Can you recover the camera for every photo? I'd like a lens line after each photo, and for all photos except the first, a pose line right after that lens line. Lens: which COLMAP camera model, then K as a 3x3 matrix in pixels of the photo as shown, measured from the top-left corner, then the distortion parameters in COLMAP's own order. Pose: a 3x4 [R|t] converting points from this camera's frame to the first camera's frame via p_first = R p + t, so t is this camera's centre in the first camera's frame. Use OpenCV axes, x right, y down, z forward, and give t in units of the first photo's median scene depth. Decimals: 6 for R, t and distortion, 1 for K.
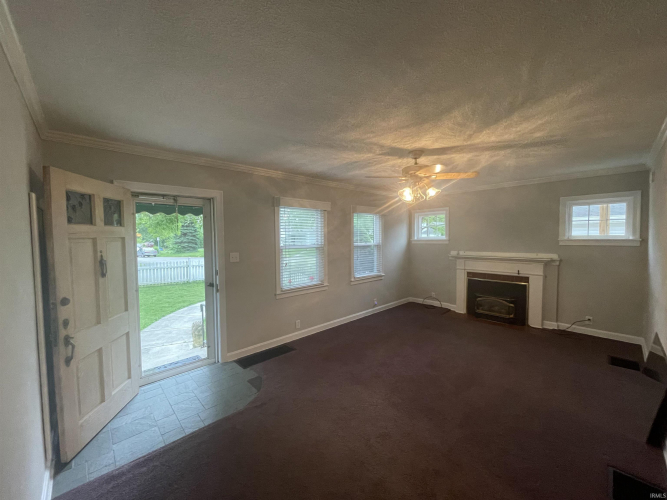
lens RADIAL K [[267.7, 0, 332.2], [0, 267.7, 249.6], [0, 0, 1]] dist [0.004463, 0.000145]
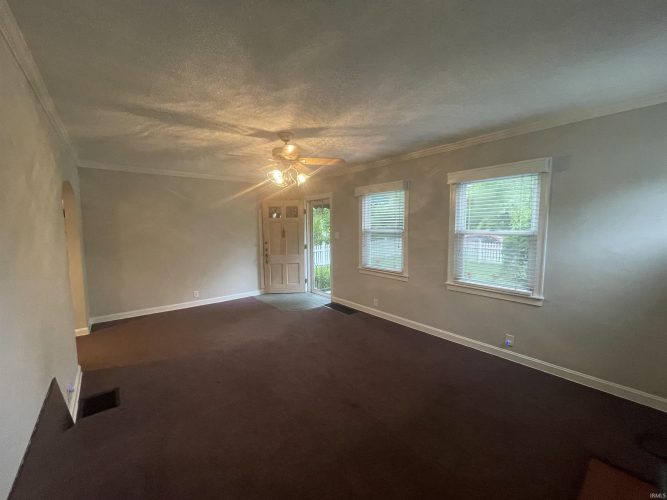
lens RADIAL K [[267.7, 0, 333.6], [0, 267.7, 248.1], [0, 0, 1]] dist [0.004463, 0.000145]
pose [[-0.066266, 0.103886, -0.992379, 0.927899], [-0.030868, 0.993876, 0.106104, -0.047525], [0.997324, 0.037663, -0.062654, 0.890071]]
